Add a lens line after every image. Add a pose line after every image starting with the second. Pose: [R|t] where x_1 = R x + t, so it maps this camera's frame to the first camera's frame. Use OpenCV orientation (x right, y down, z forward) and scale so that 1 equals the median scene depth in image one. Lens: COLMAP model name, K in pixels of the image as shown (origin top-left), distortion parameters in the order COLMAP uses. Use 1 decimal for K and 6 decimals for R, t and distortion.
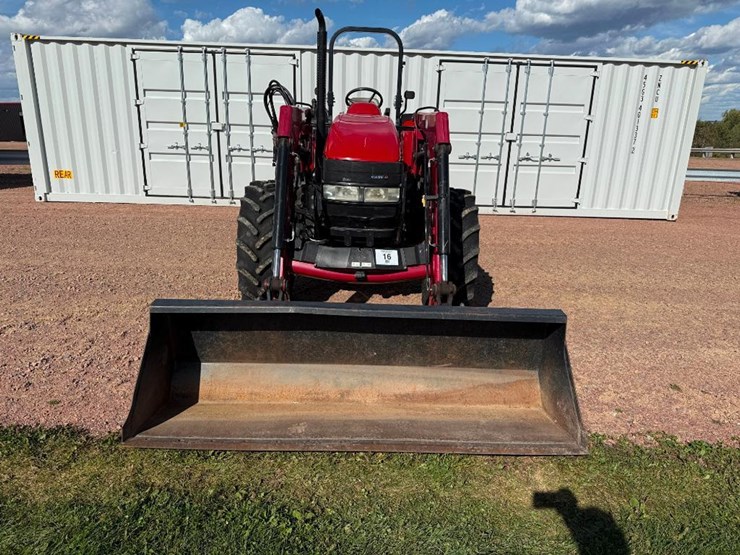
lens RADIAL K [[521.8, 0, 370.0], [0, 521.8, 277.5], [0, 0, 1]] dist [0.074504, -0.116764]
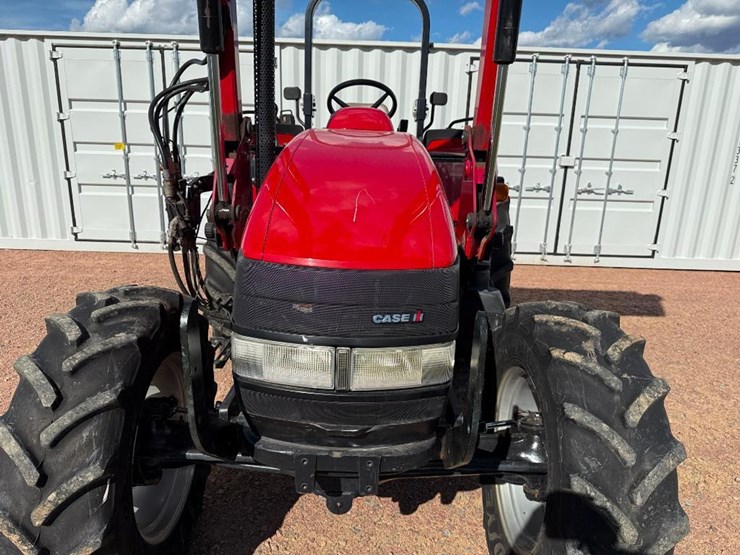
lens RADIAL K [[508.5, 0, 370.0], [0, 508.5, 277.5], [0, 0, 1]] dist [-0.000891, -0.002048]
pose [[0.999924, 0.001714, -0.012219, 0.002436], [-0.001977, 0.999766, -0.021541, -0.090462], [0.012179, 0.021563, 0.999693, 0.293742]]
